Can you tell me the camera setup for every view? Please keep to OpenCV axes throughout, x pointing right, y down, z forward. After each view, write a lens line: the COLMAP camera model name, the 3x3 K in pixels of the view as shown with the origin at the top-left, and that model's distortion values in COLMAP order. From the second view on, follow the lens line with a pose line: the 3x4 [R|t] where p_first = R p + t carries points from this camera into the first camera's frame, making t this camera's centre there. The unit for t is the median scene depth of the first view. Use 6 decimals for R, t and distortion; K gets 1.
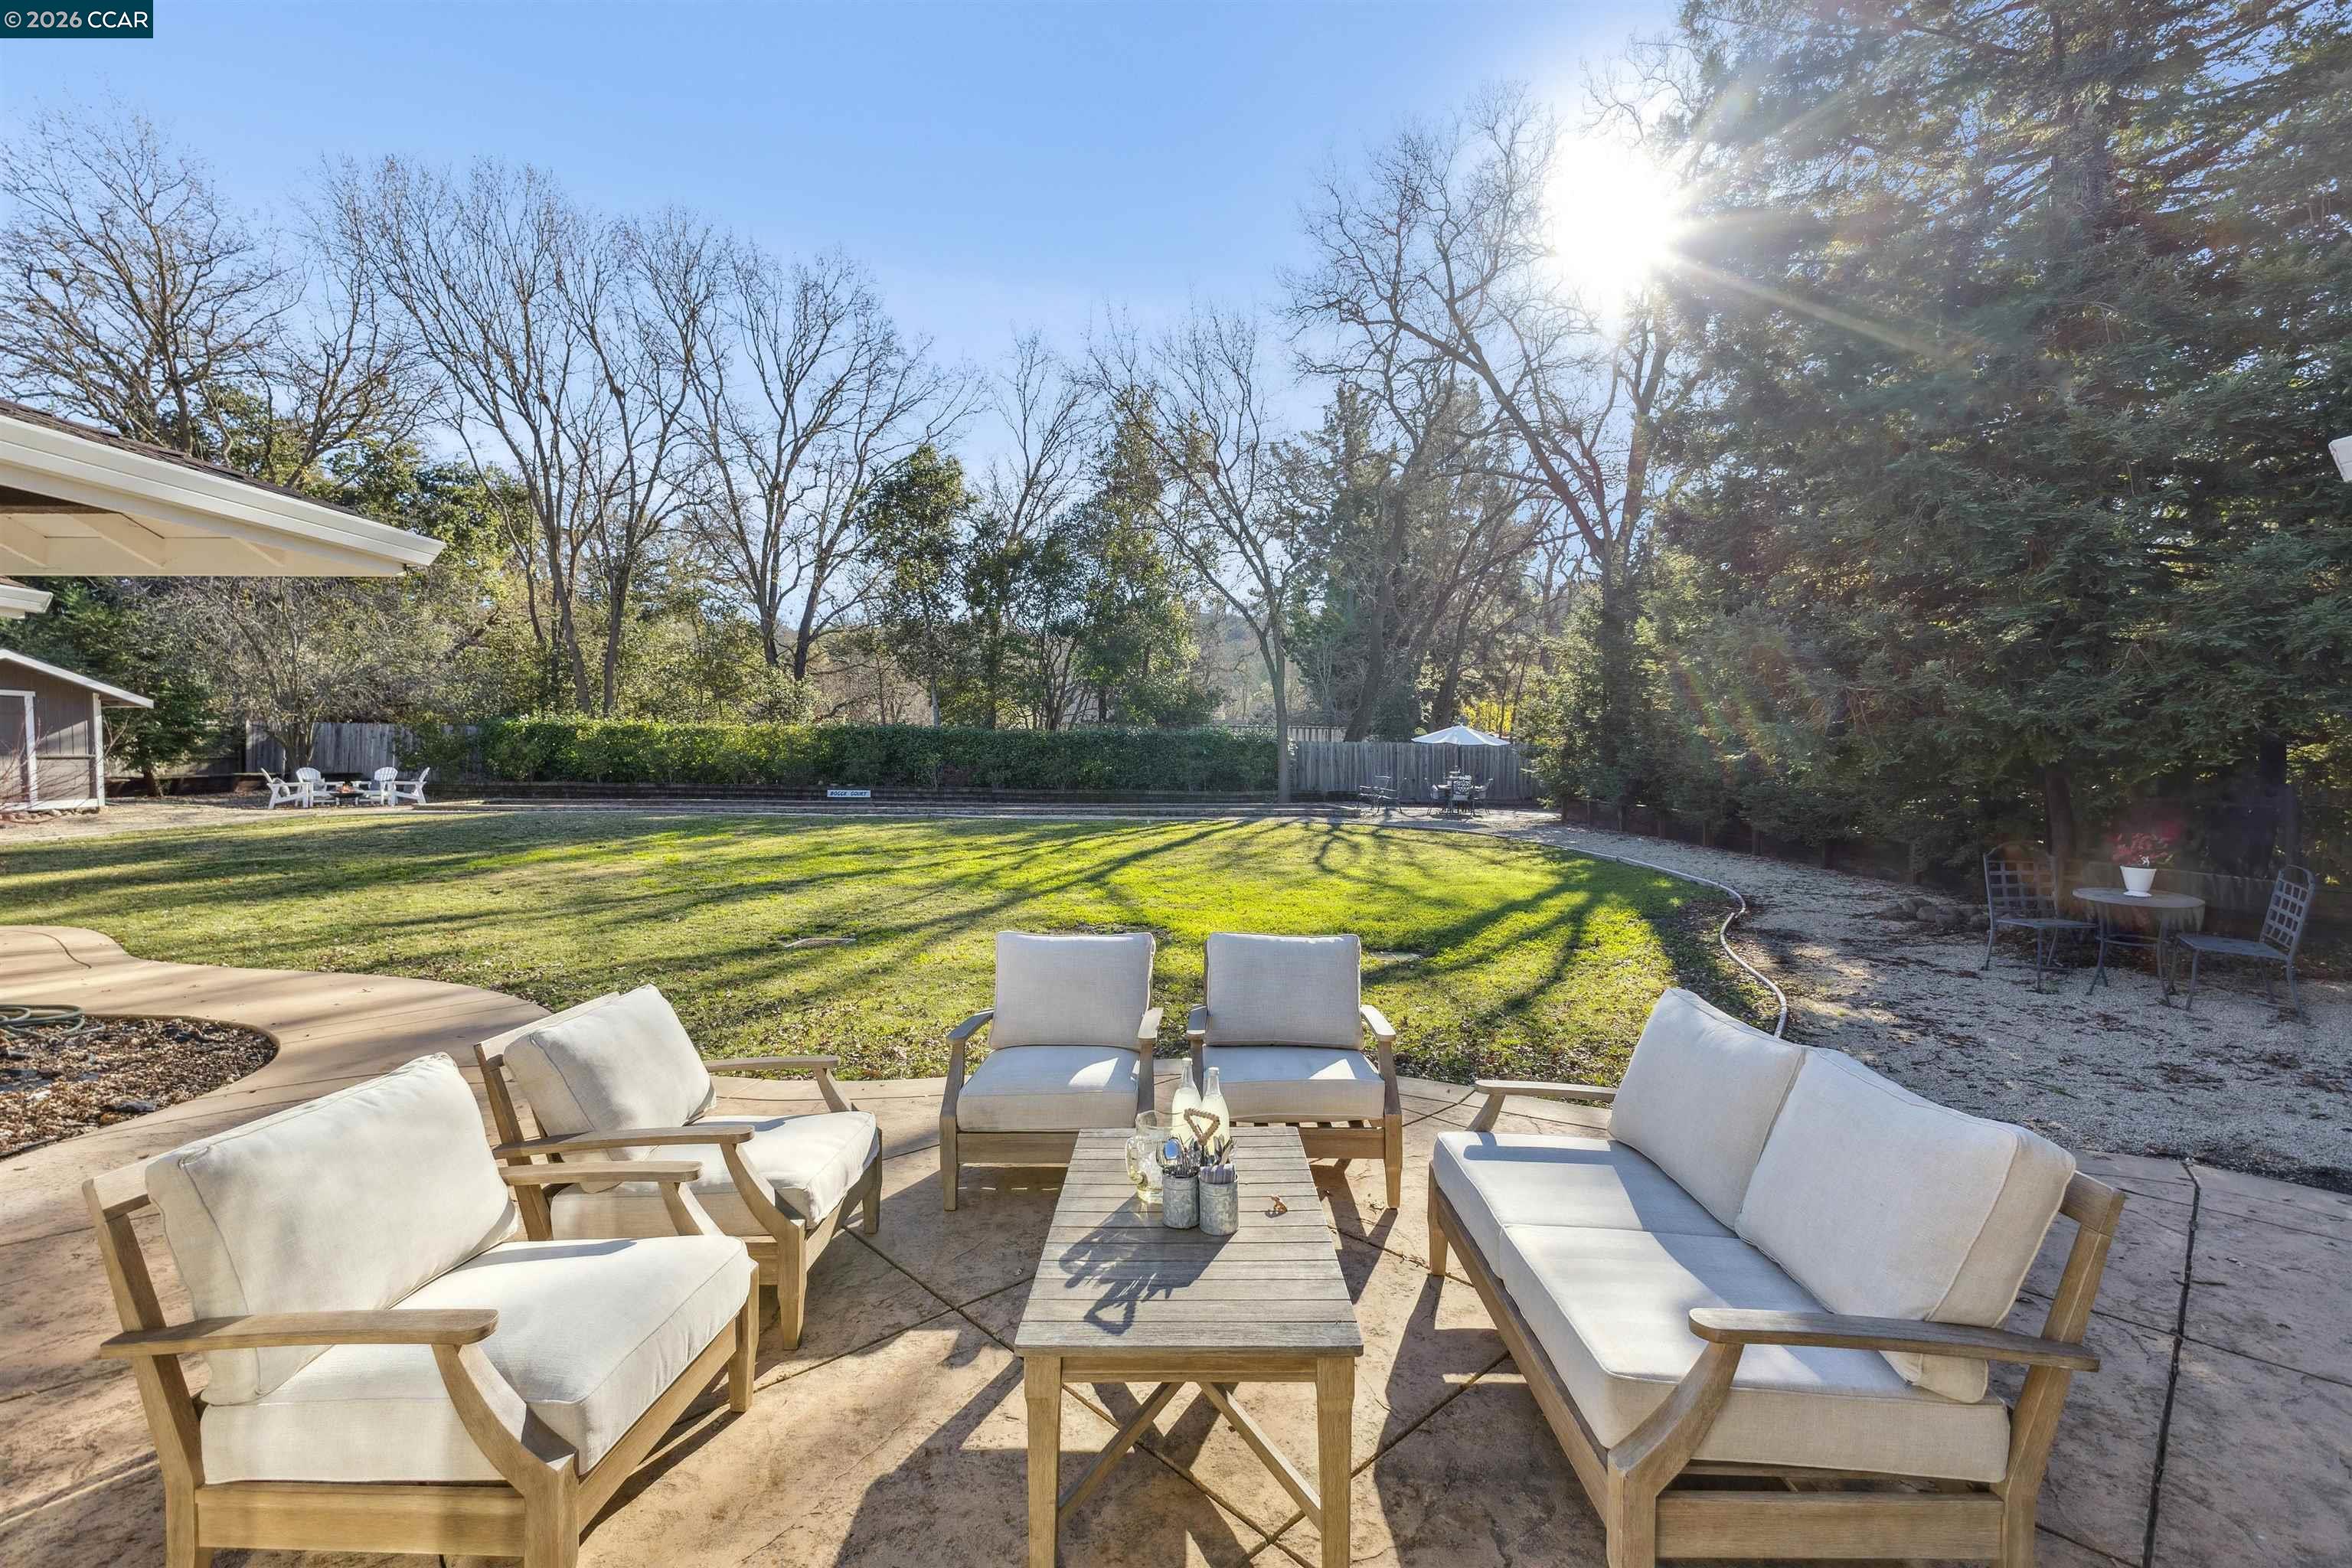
lens RADIAL K [[1016.3, 0, 1177.5], [0, 1016.3, 772.3], [0, 0, 1]] dist [0.008124, -0.000974]
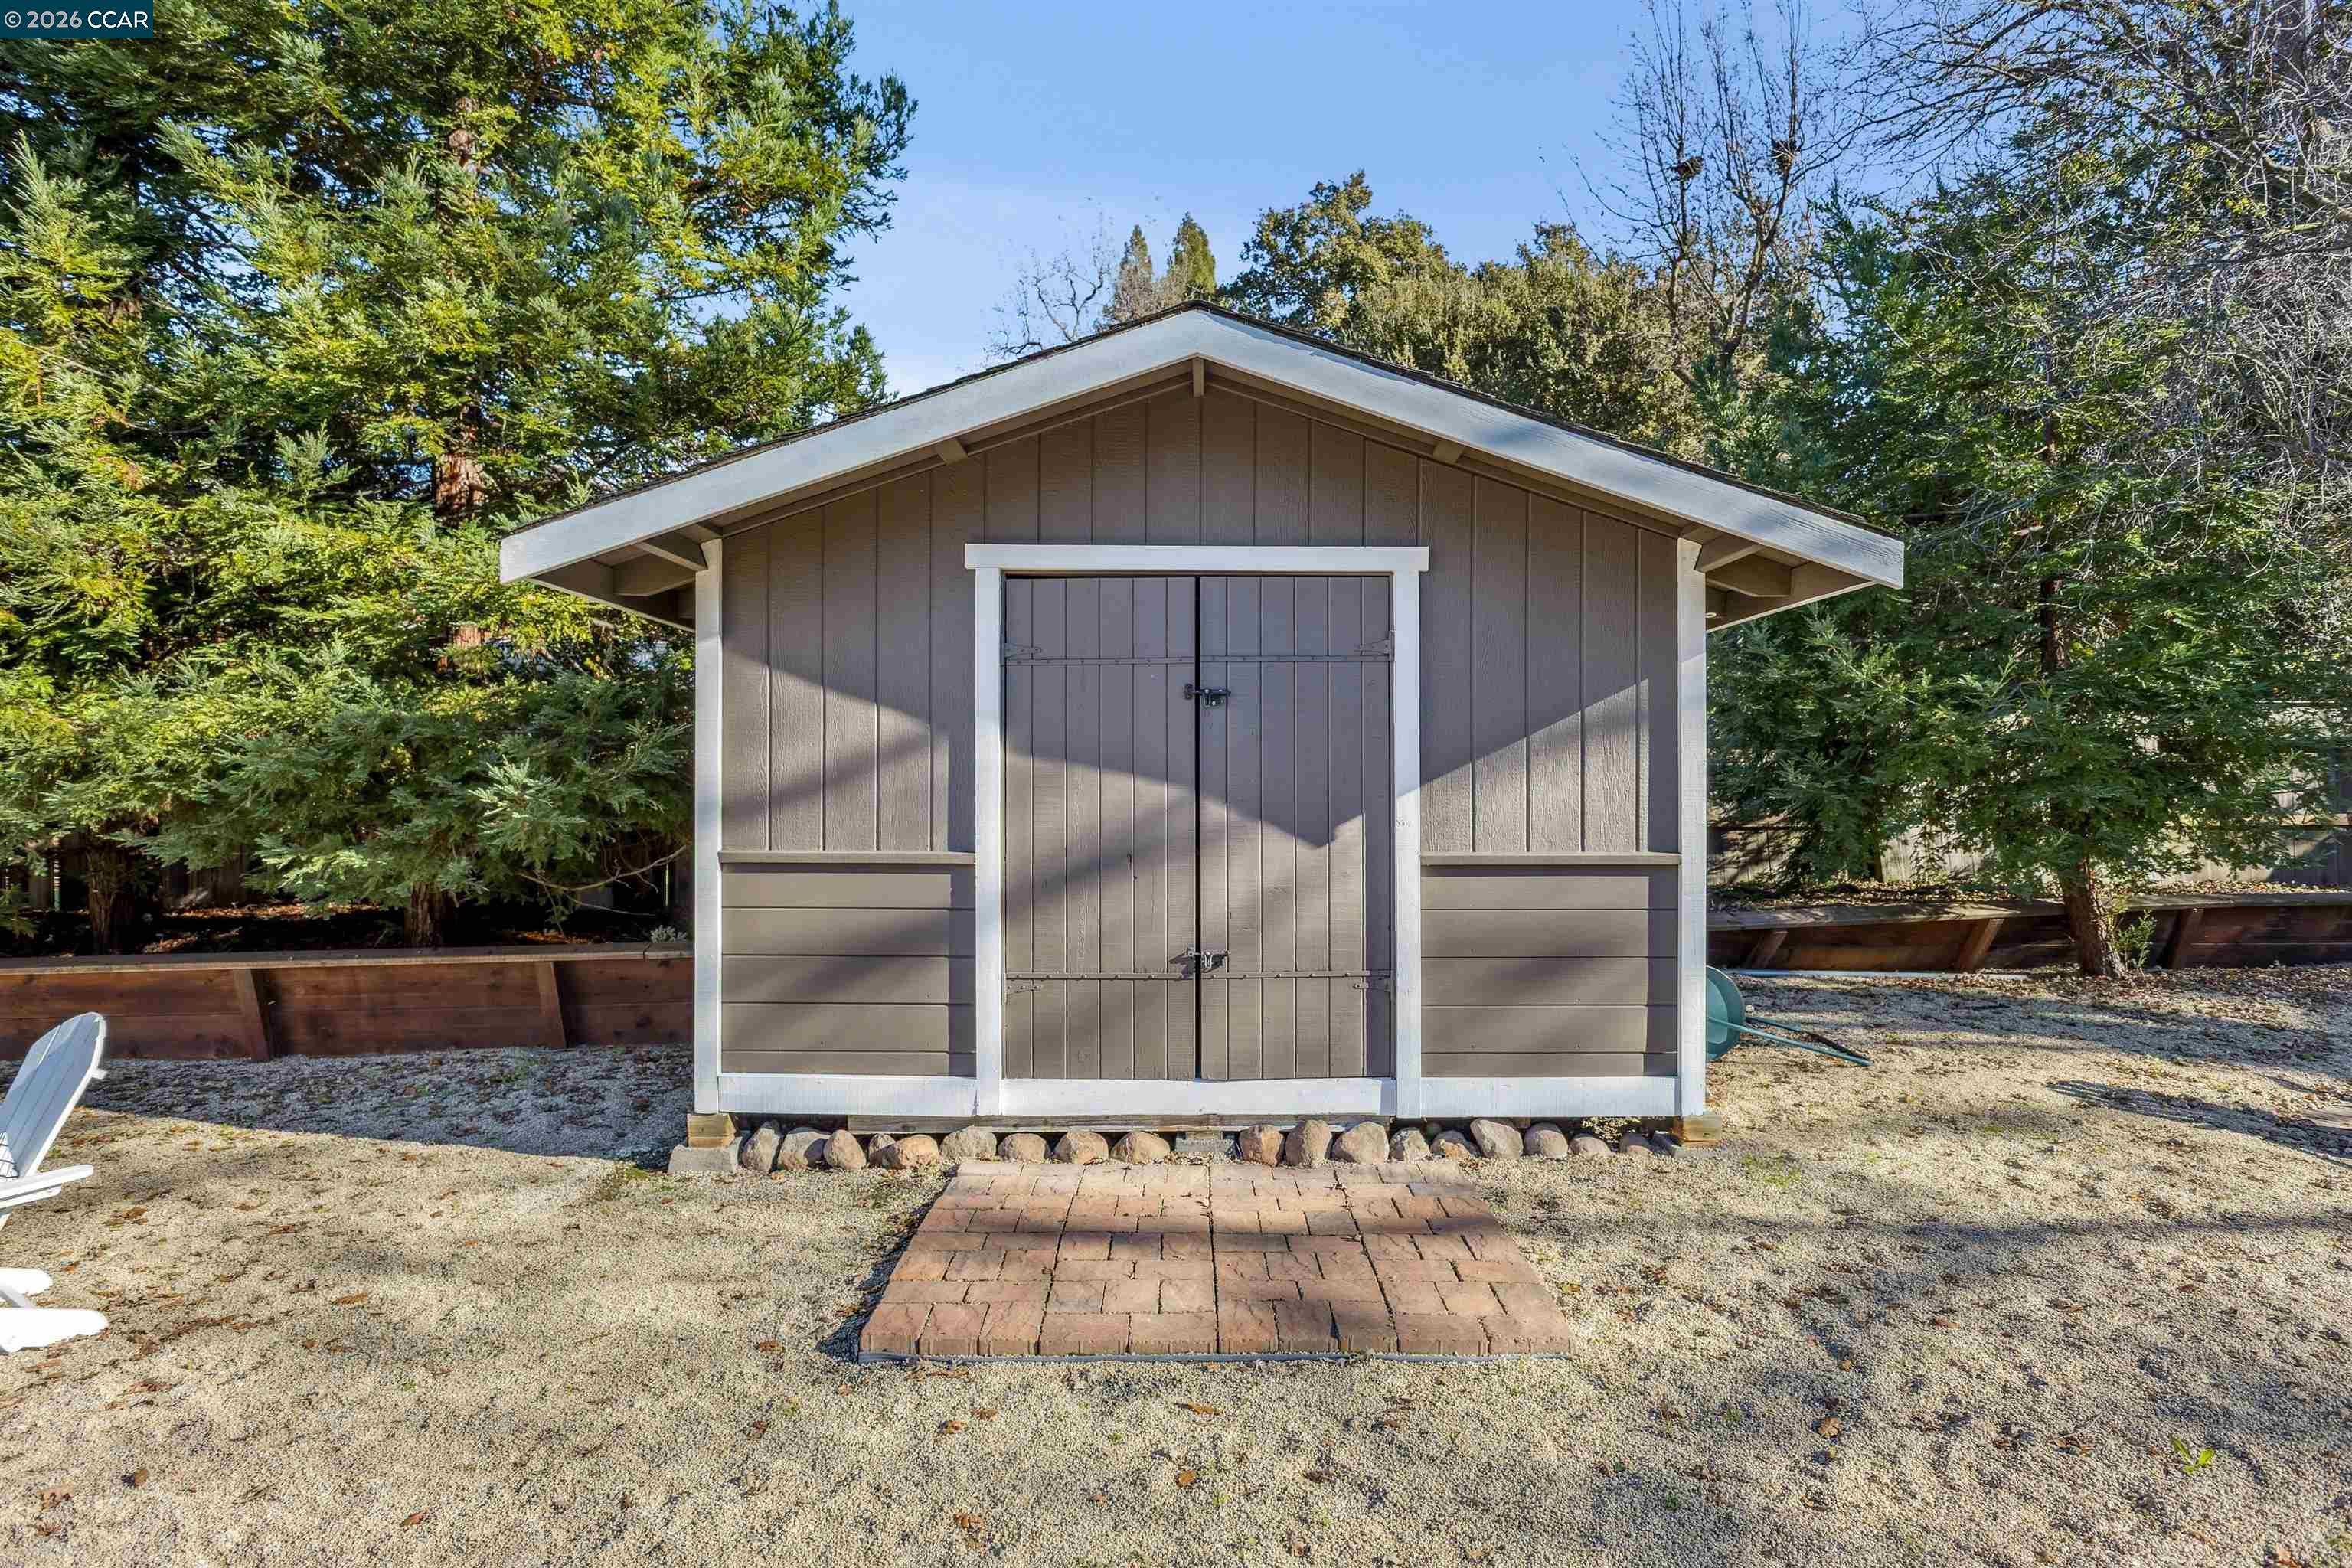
lens RADIAL K [[1348.7, 0, 1177.7], [0, 1348.7, 838.1], [0, 0, 1]] dist [0.003275, 0.001357]
pose [[0.067654, 0.056216, -0.996124, -0.567586], [-0.018532, 0.998310, 0.055080, -0.022762], [0.997537, 0.014734, 0.068582, 0.625577]]
